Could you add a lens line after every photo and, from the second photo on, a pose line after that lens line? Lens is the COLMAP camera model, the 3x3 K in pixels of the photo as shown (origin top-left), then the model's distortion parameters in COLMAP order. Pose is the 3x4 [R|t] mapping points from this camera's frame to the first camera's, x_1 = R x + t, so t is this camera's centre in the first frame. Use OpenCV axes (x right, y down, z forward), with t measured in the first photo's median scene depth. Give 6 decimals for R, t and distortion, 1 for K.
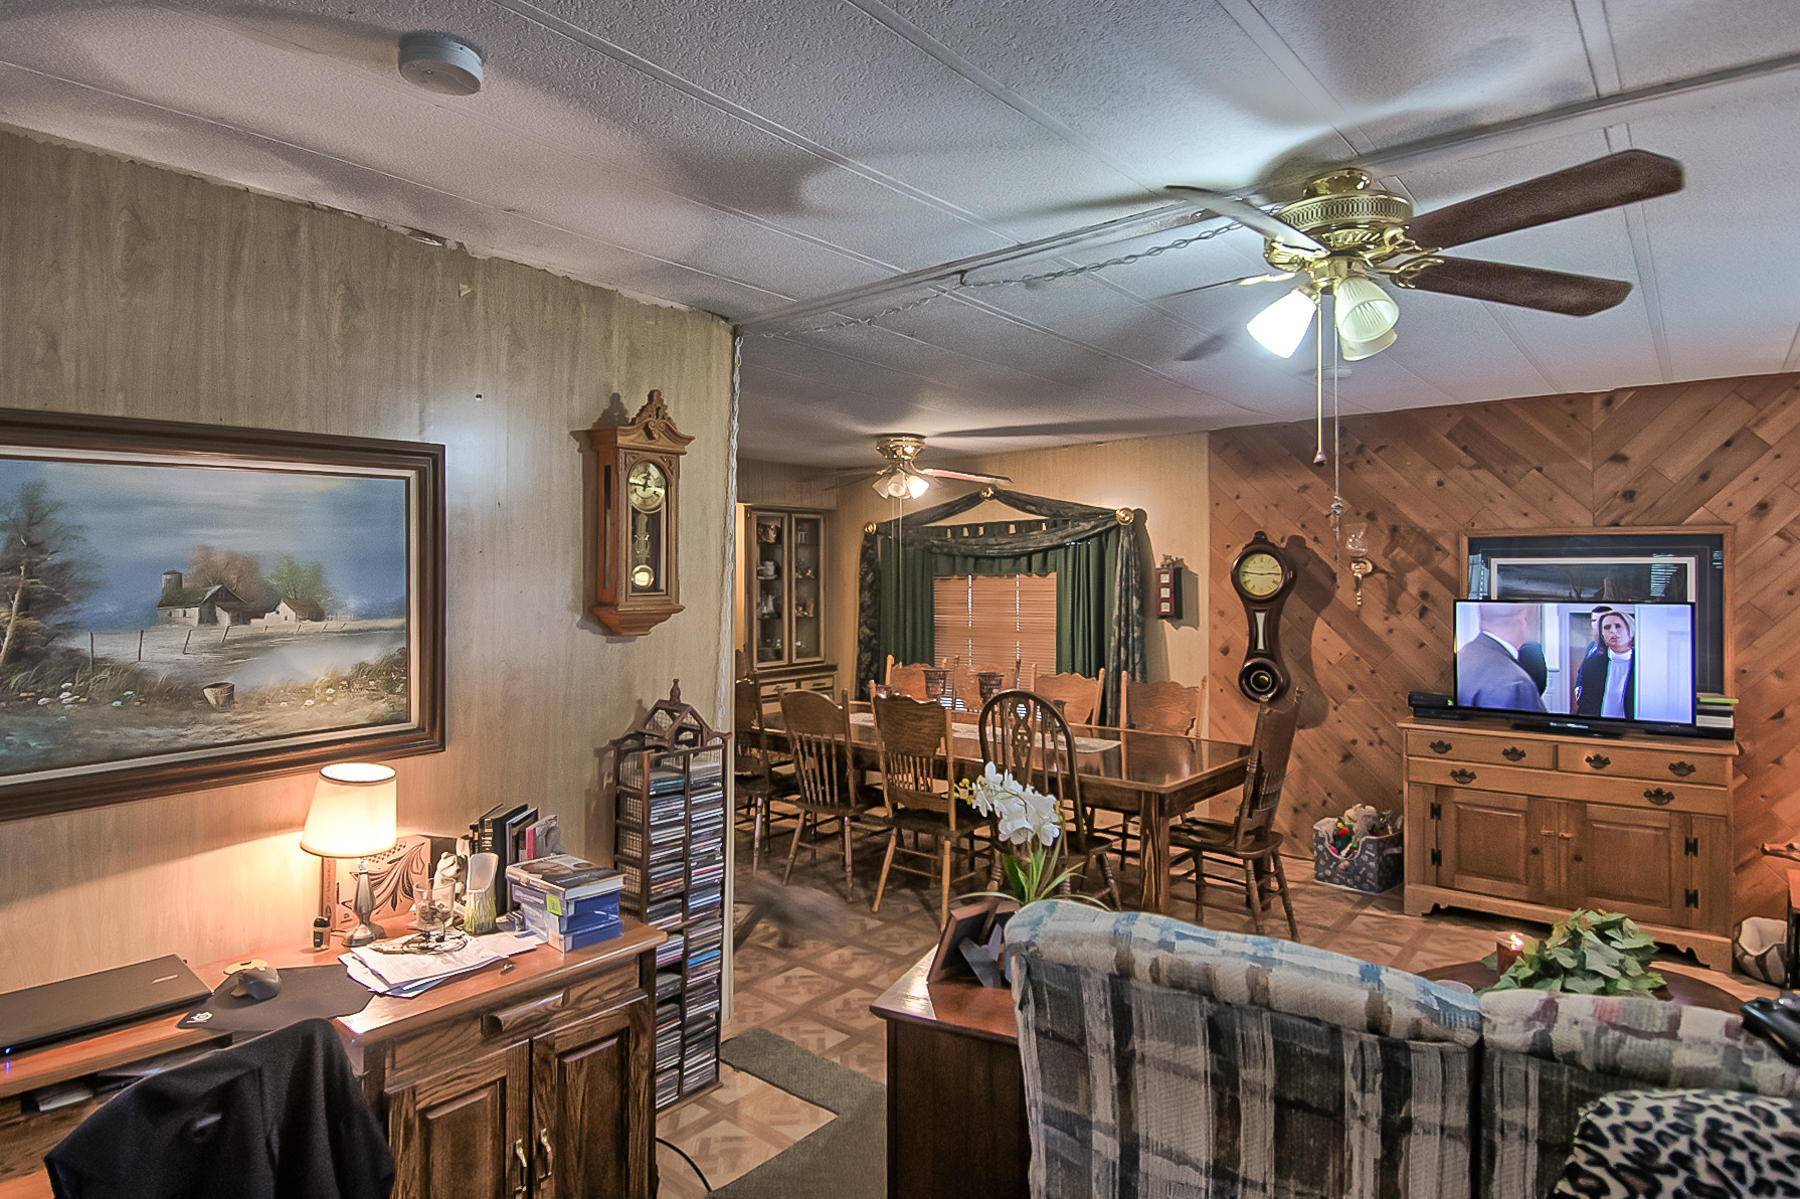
lens RADIAL K [[953.2, 0, 896.3], [0, 953.2, 592.1], [0, 0, 1]] dist [0.000217, -0.016015]
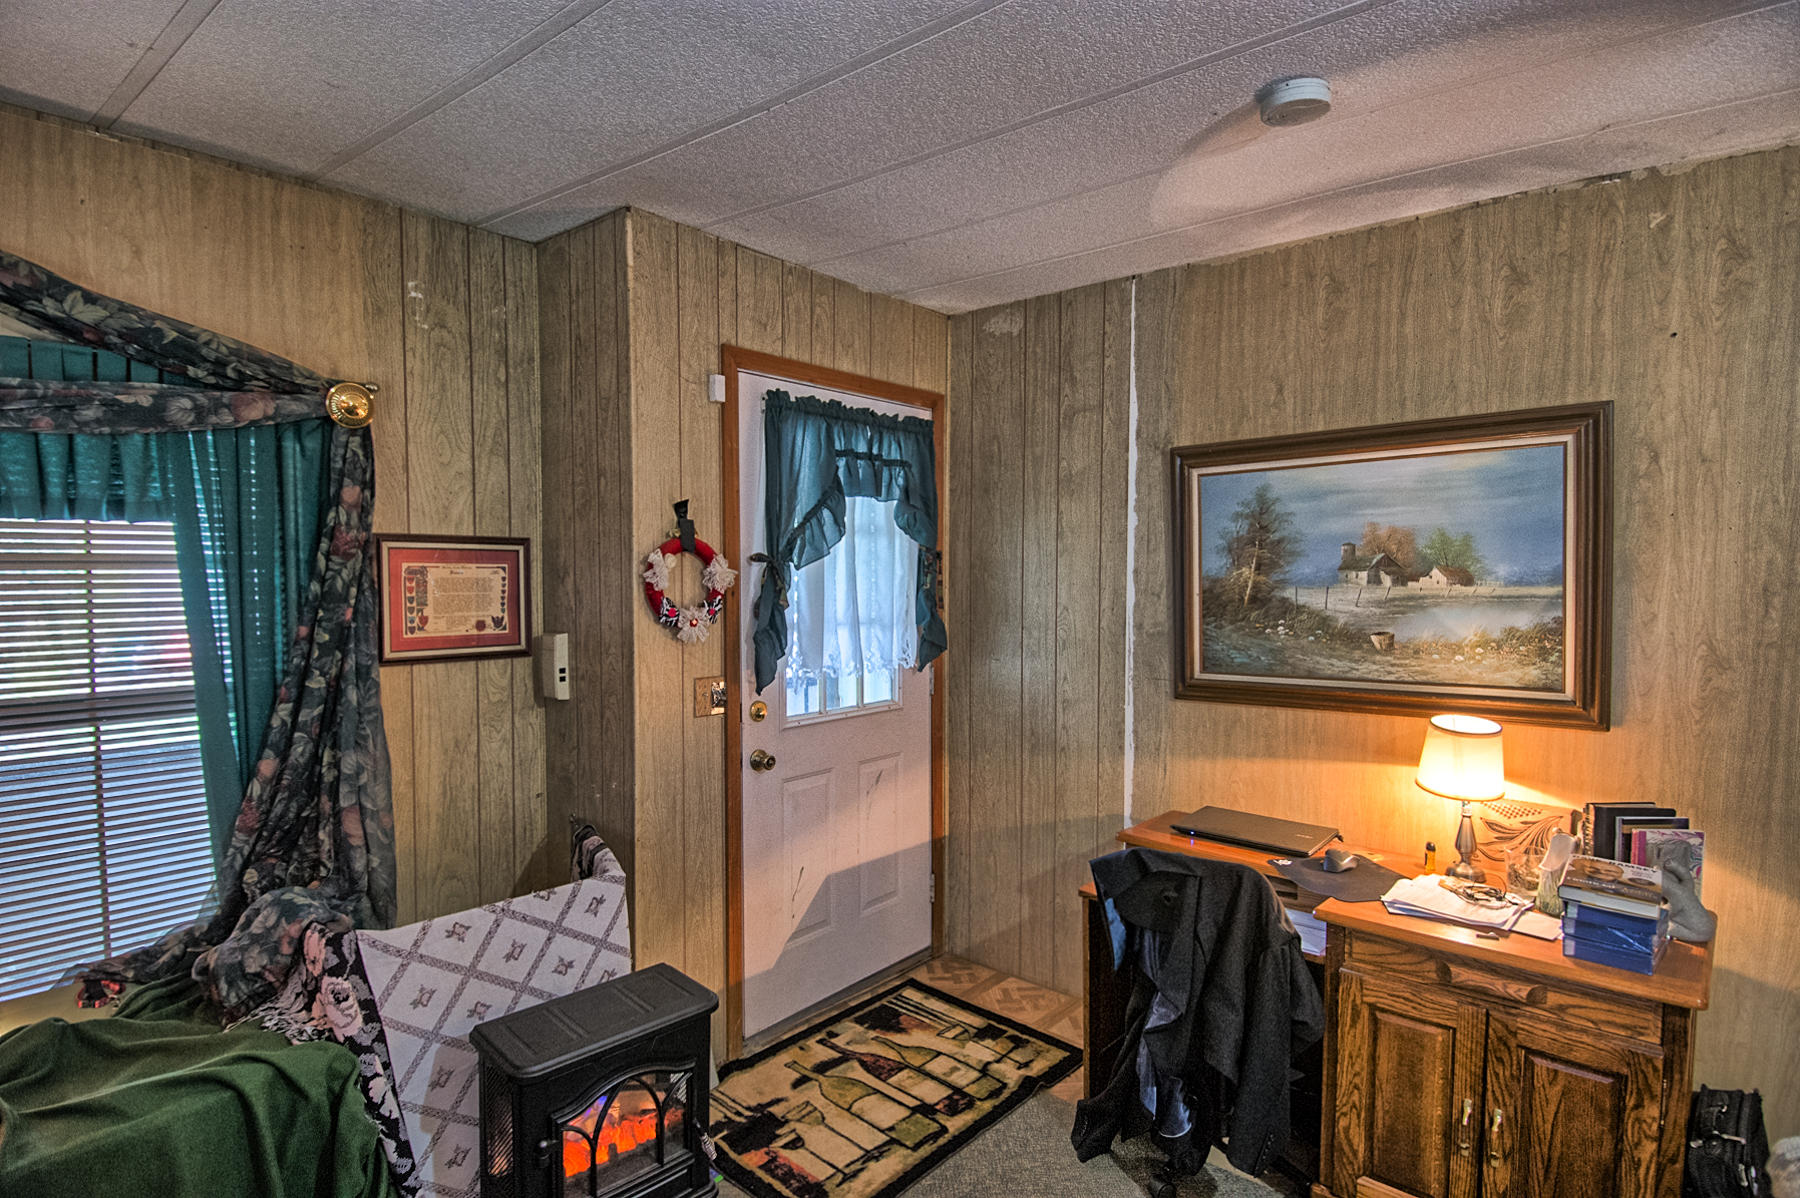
lens RADIAL K [[910.0, 0, 898.3], [0, 910.0, 640.6], [0, 0, 1]] dist [-0.001213, -0.015869]
pose [[-0.002286, 0.082438, -0.996594, 0.489799], [-0.012231, 0.996519, 0.082459, 0.015974], [0.999923, 0.012378, -0.001270, 0.361331]]
